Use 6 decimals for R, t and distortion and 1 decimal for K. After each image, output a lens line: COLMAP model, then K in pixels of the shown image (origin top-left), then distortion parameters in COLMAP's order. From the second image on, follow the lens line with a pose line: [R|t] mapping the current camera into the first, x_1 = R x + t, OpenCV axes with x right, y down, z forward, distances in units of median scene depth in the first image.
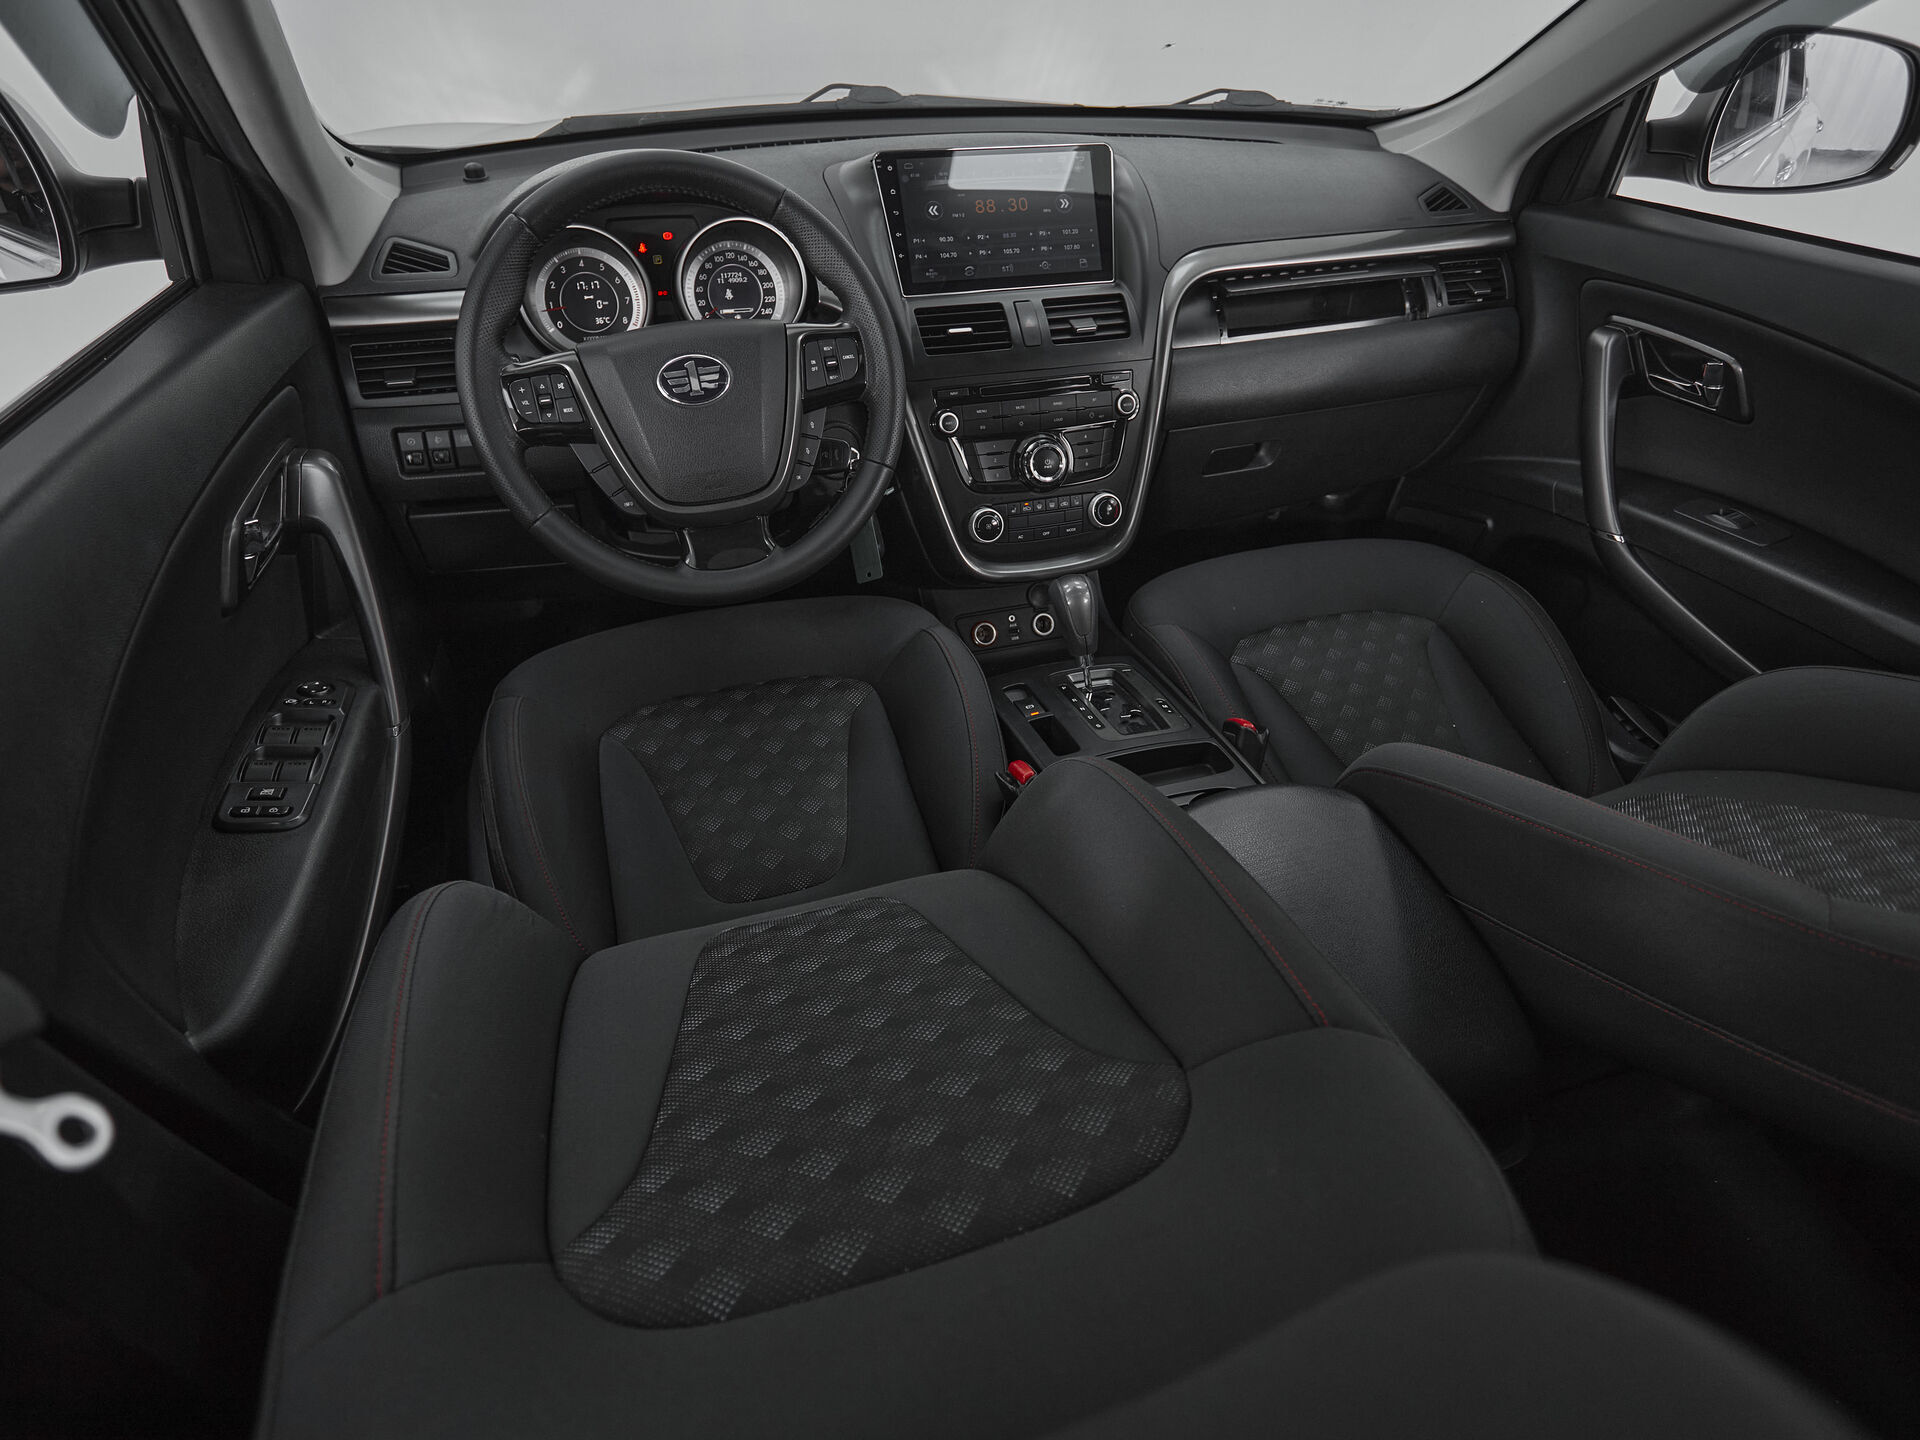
lens RADIAL K [[1046.7, 0, 966.8], [0, 1046.7, 724.9], [0, 0, 1]] dist [-0.001734, -0.000935]
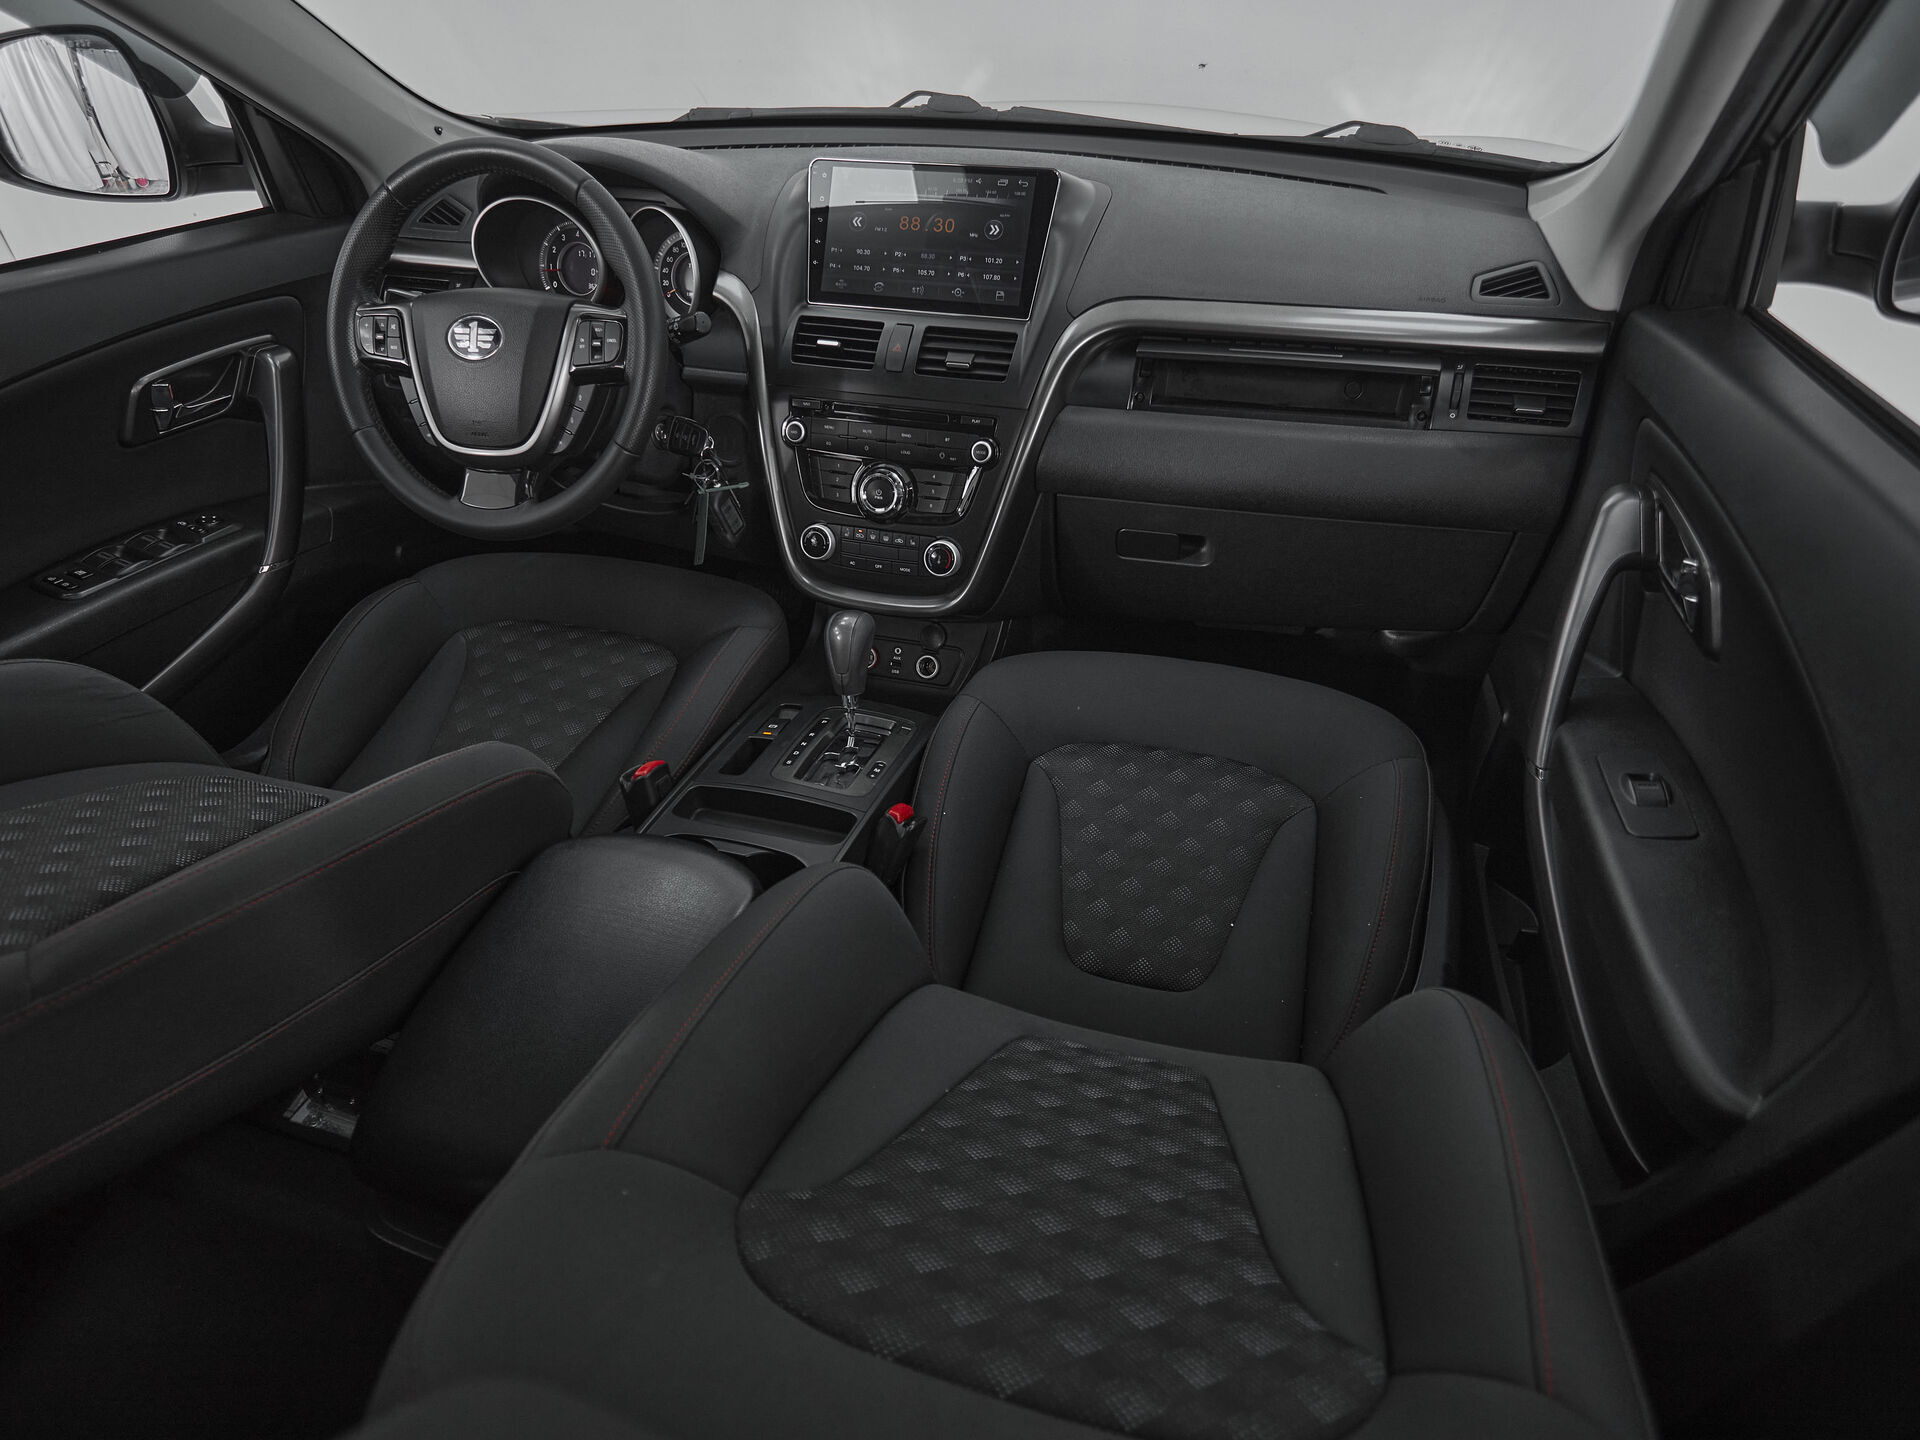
lens RADIAL K [[1083.9, 0, 958.5], [0, 1083.9, 751.3], [0, 0, 1]] dist [-0.004068, 0.001030]
pose [[0.834775, 0.323153, -0.445783, 0.649255], [-0.322785, 0.943149, 0.079249, -0.128957], [0.446049, 0.077737, 0.891626, 0.166590]]
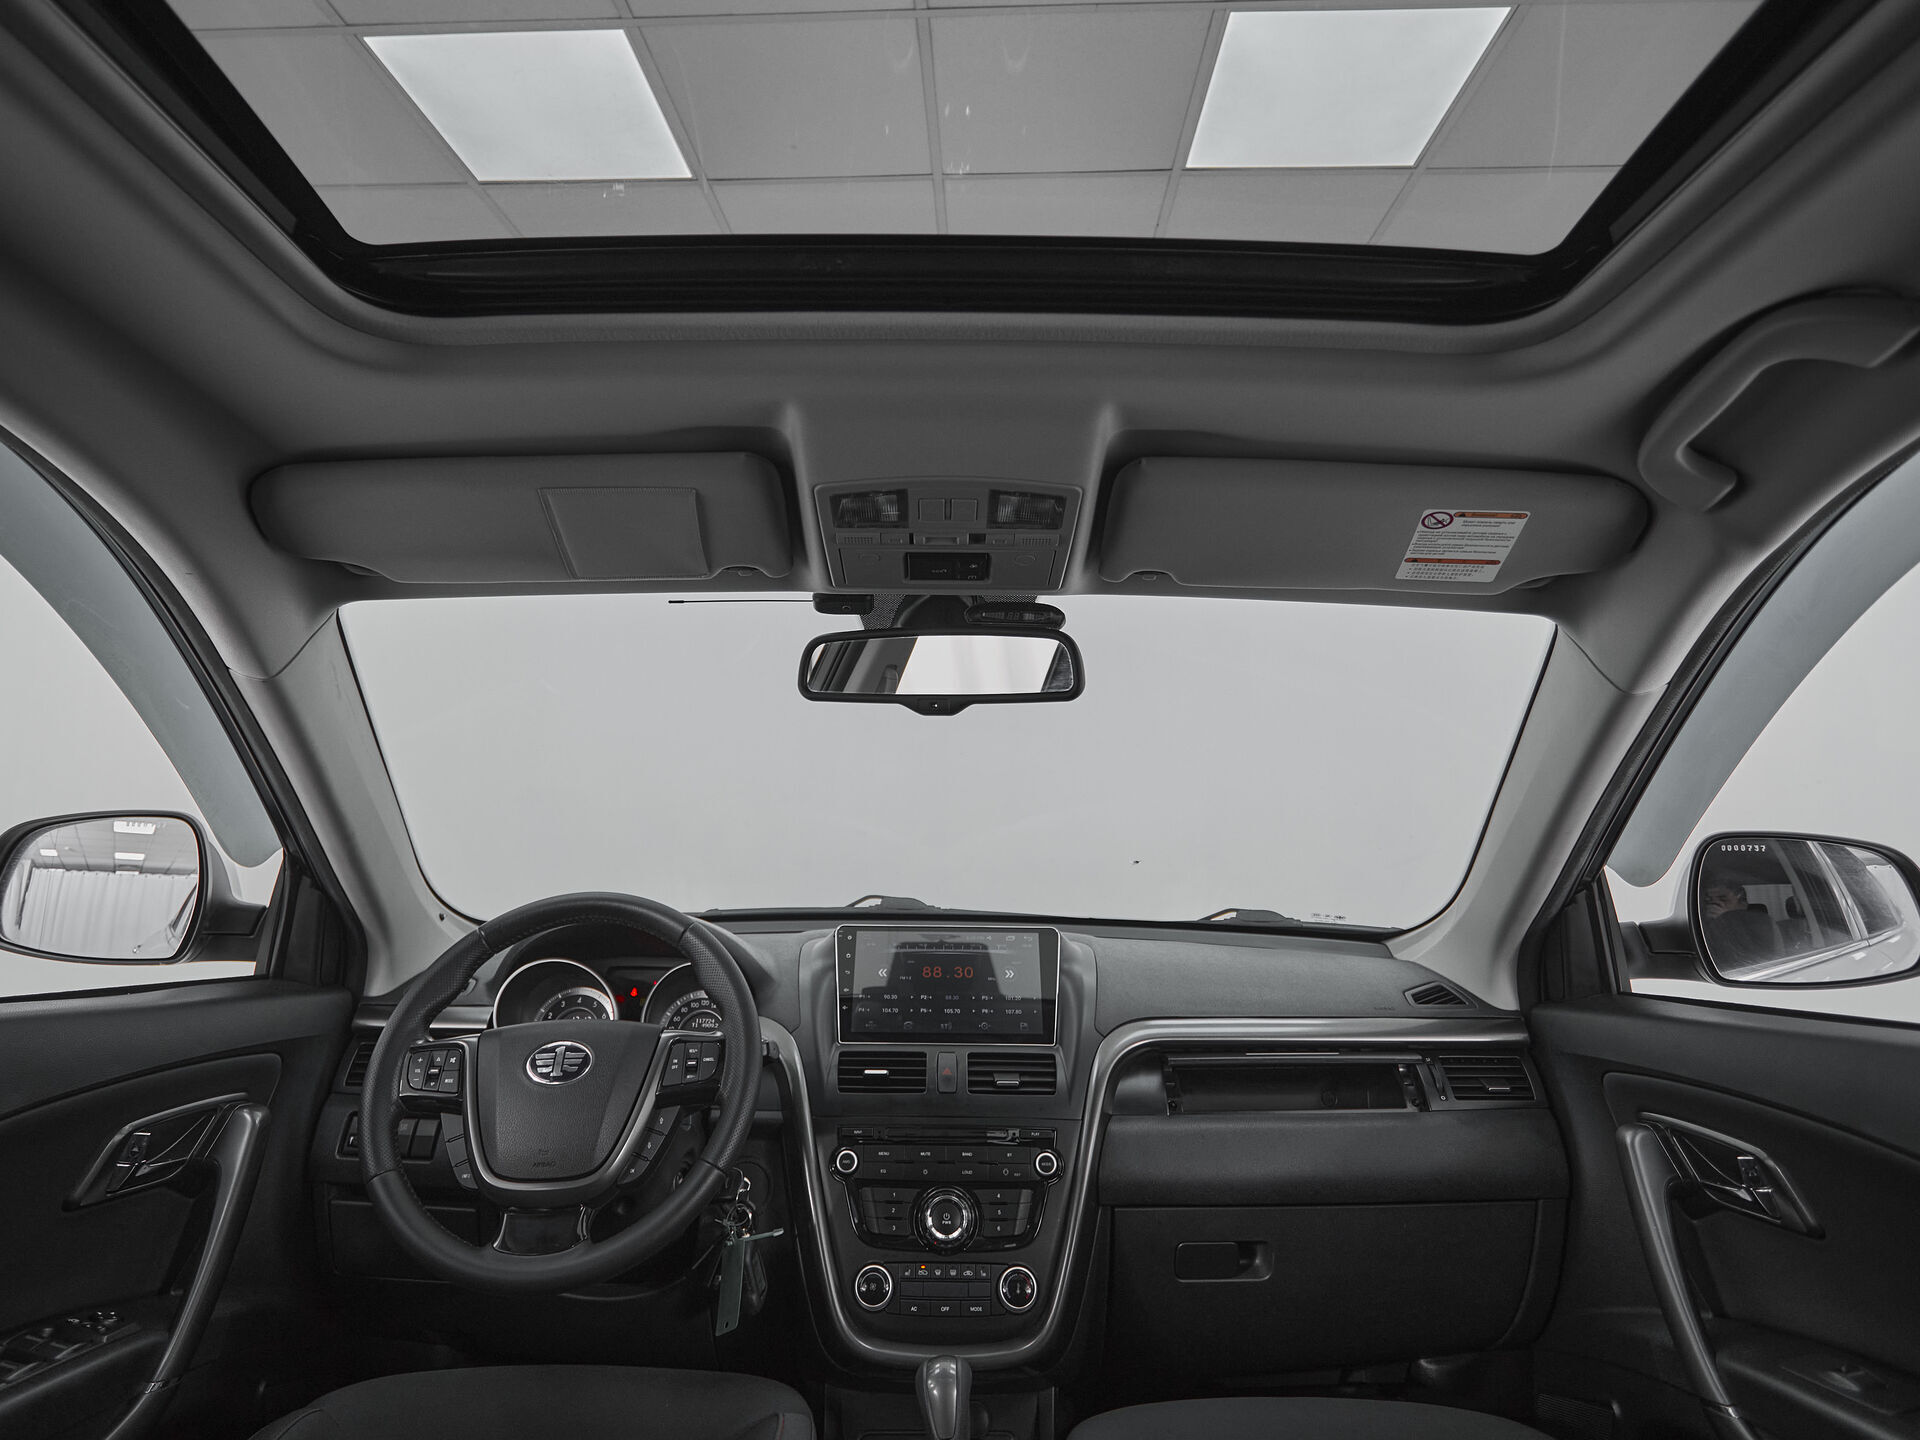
lens RADIAL K [[1140.5, 0, 933.1], [0, 1140.5, 652.9], [0, 0, 1]] dist [-0.001180, -0.001786]
pose [[0.954371, -0.057598, -0.293017, 0.382439], [-0.181730, 0.666589, -0.722934, 0.141266], [0.236962, 0.743197, 0.625706, 0.007638]]
